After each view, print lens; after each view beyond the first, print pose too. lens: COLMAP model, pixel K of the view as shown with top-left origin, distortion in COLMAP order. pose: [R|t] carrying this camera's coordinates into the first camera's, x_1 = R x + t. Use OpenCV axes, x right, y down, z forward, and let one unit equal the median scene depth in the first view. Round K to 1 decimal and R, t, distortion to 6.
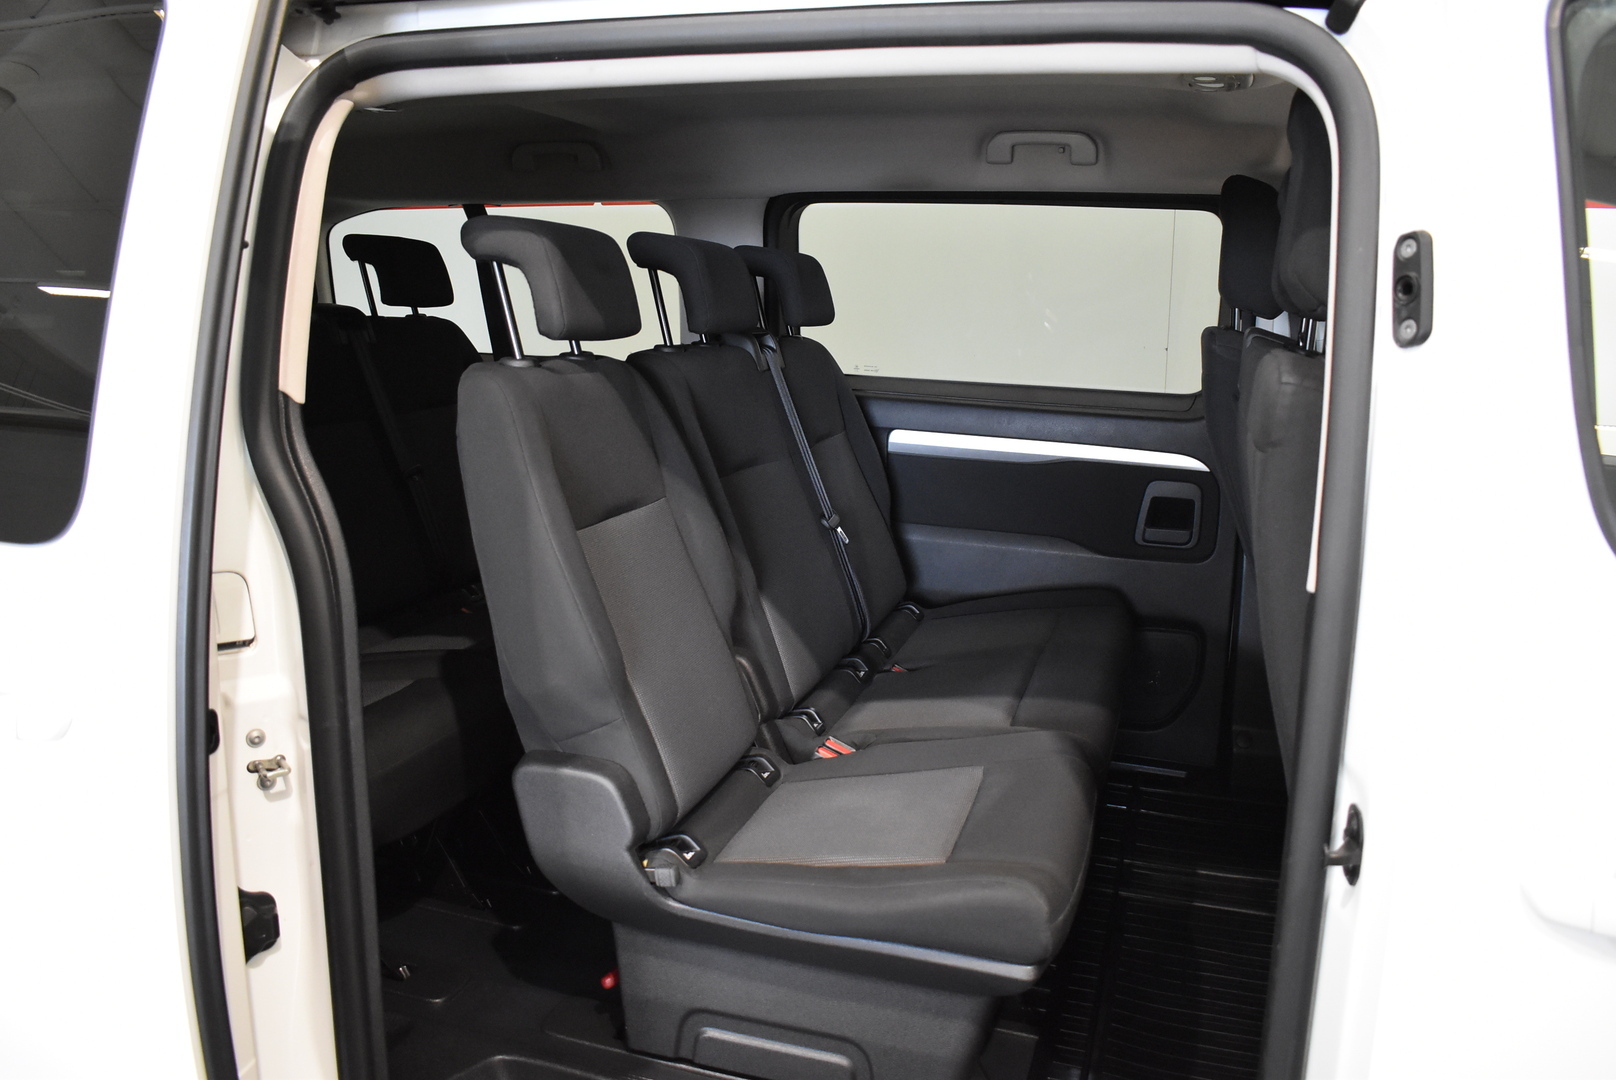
lens RADIAL K [[1287.4, 0, 808.0], [0, 1287.4, 540.0], [0, 0, 1]] dist [-0.061197, 0.009497]
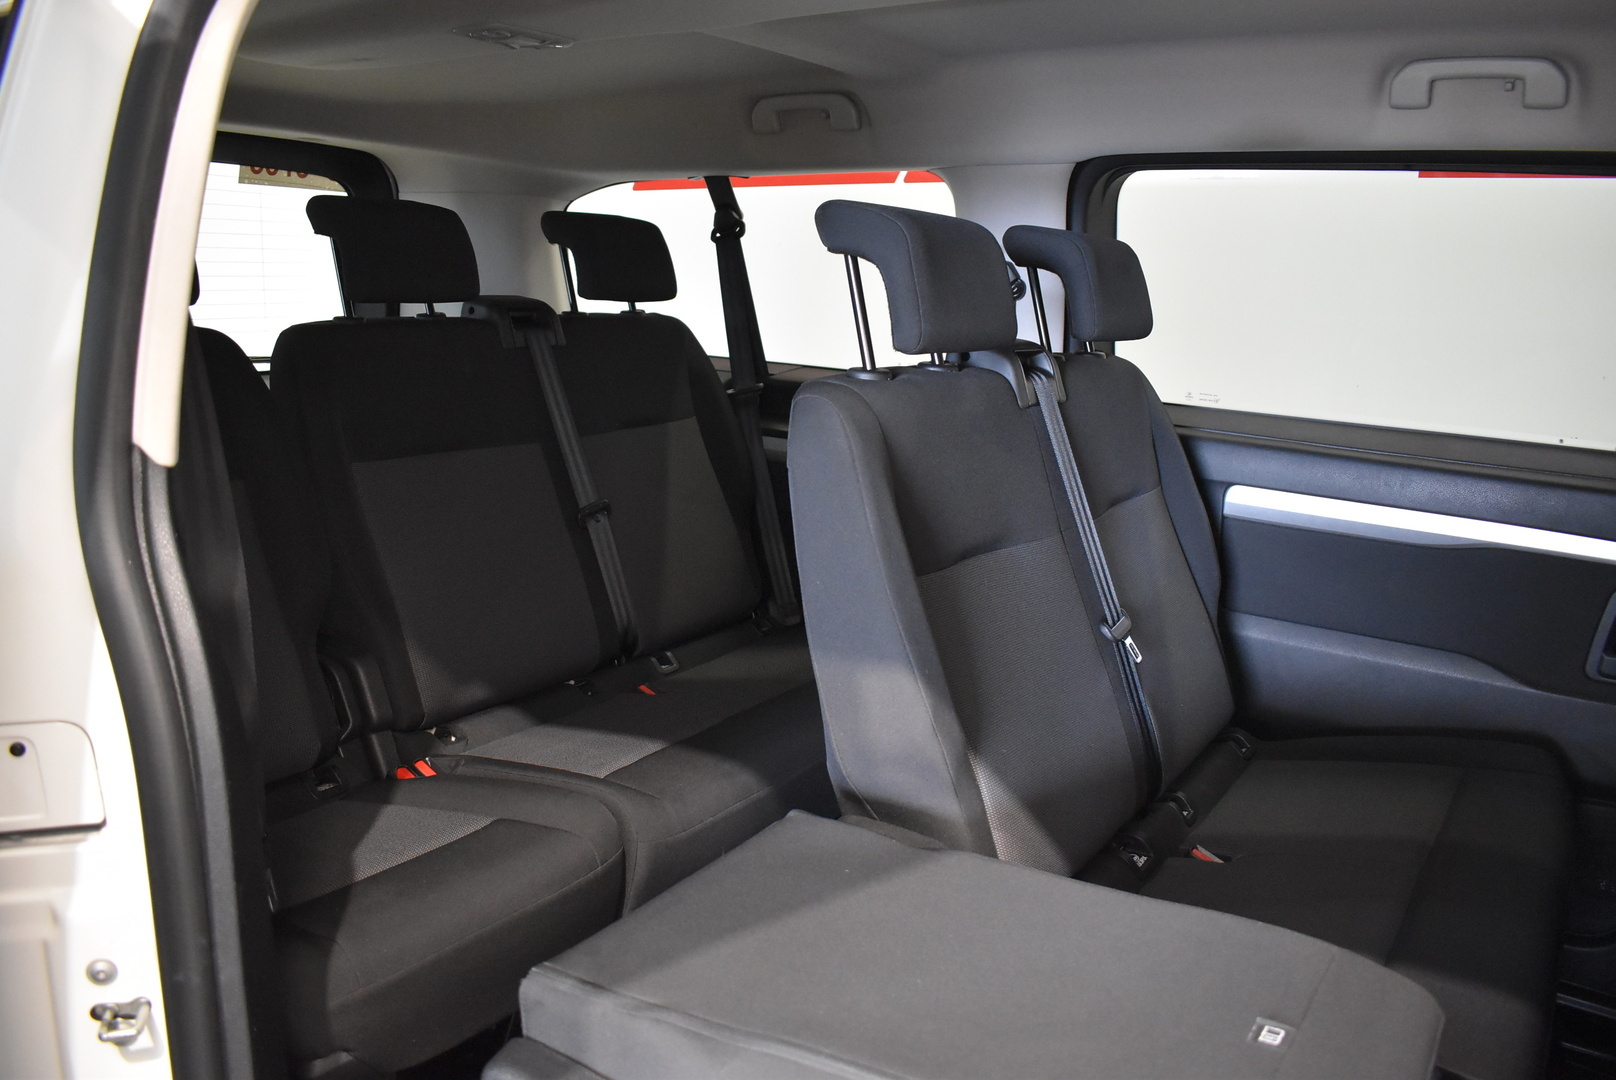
lens RADIAL K [[1277.8, 0, 808.0], [0, 1277.8, 540.0], [0, 0, 1]] dist [-0.089473, 0.008748]
pose [[0.957642, 0.066608, -0.280151, 0.043622], [-0.064621, 0.997776, 0.016336, -0.057138], [0.280616, 0.002459, 0.959817, 0.282034]]
